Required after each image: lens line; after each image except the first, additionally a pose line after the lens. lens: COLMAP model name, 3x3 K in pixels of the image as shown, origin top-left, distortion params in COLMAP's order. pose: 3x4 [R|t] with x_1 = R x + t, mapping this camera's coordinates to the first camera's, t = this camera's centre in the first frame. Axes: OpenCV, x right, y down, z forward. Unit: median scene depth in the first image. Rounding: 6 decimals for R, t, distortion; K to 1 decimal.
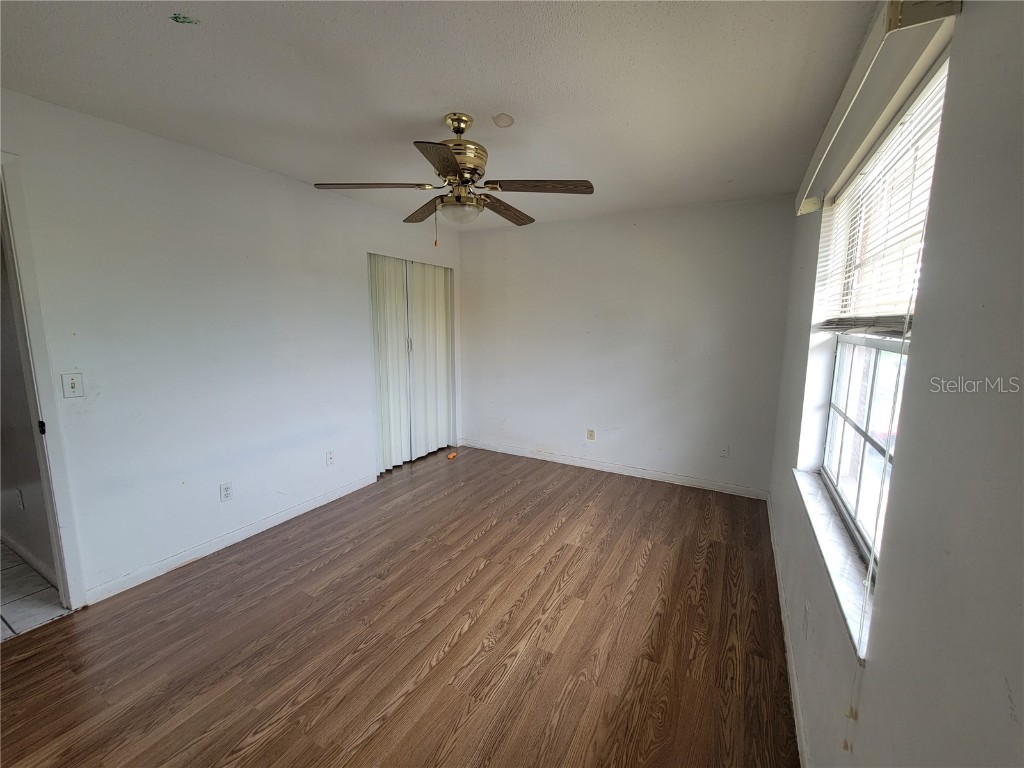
lens RADIAL K [[417.7, 0, 512.4], [0, 417.7, 382.1], [0, 0, 1]] dist [-0.003156, 0.000211]
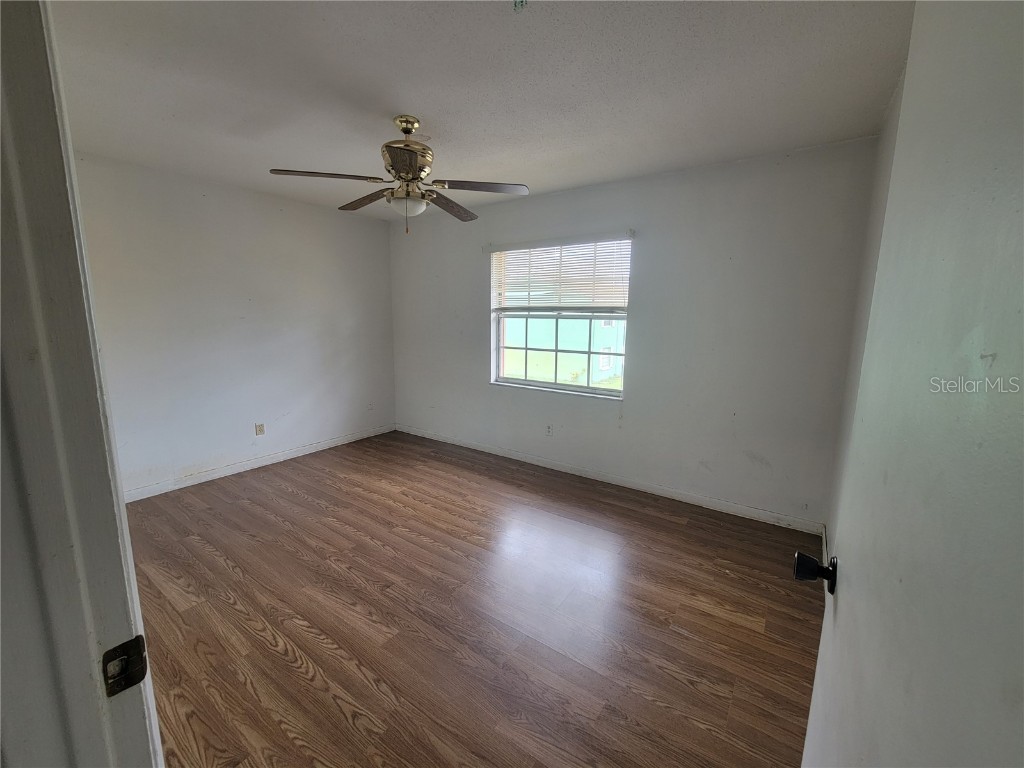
lens RADIAL K [[417.7, 0, 512.4], [0, 417.7, 382.1], [0, 0, 1]] dist [-0.003156, 0.000211]
pose [[0.109642, -0.166988, 0.979844, -1.056767], [0.135420, 0.979105, 0.151709, -0.066702], [-0.984703, 0.116057, 0.129965, 0.537914]]
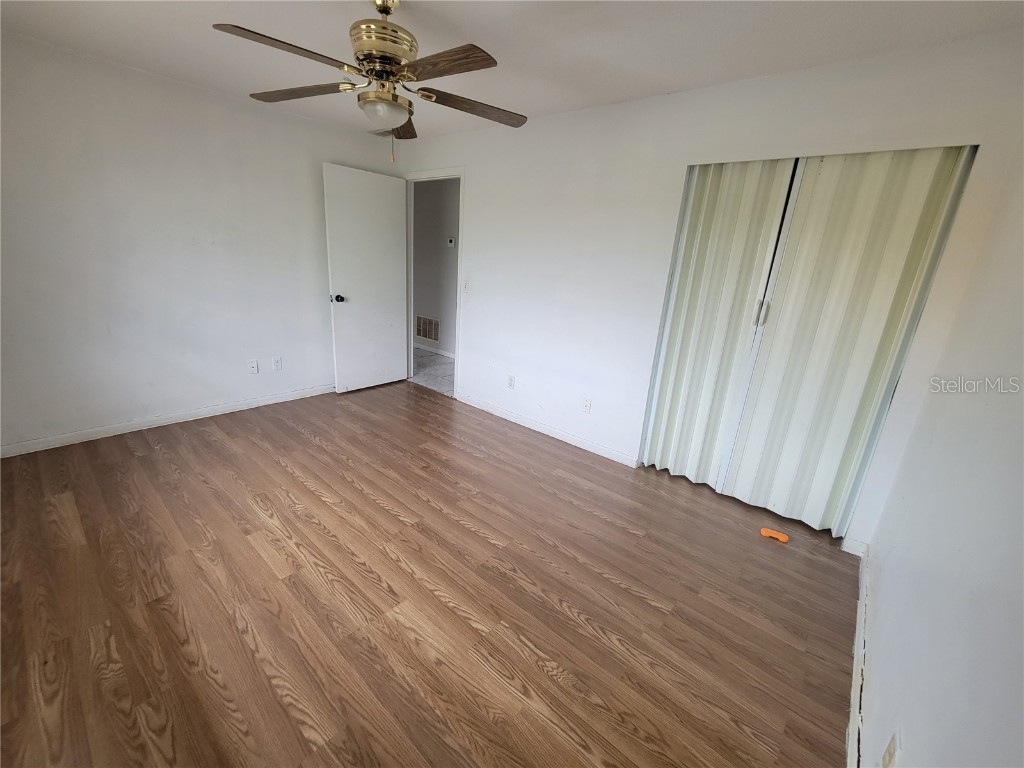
lens RADIAL K [[417.7, 0, 512.4], [0, 417.7, 382.1], [0, 0, 1]] dist [-0.003156, 0.000211]
pose [[-0.202531, 0.262188, -0.943524, 0.672778], [-0.209955, 0.929462, 0.303348, -0.171821], [0.956504, 0.259535, -0.133197, 1.280121]]
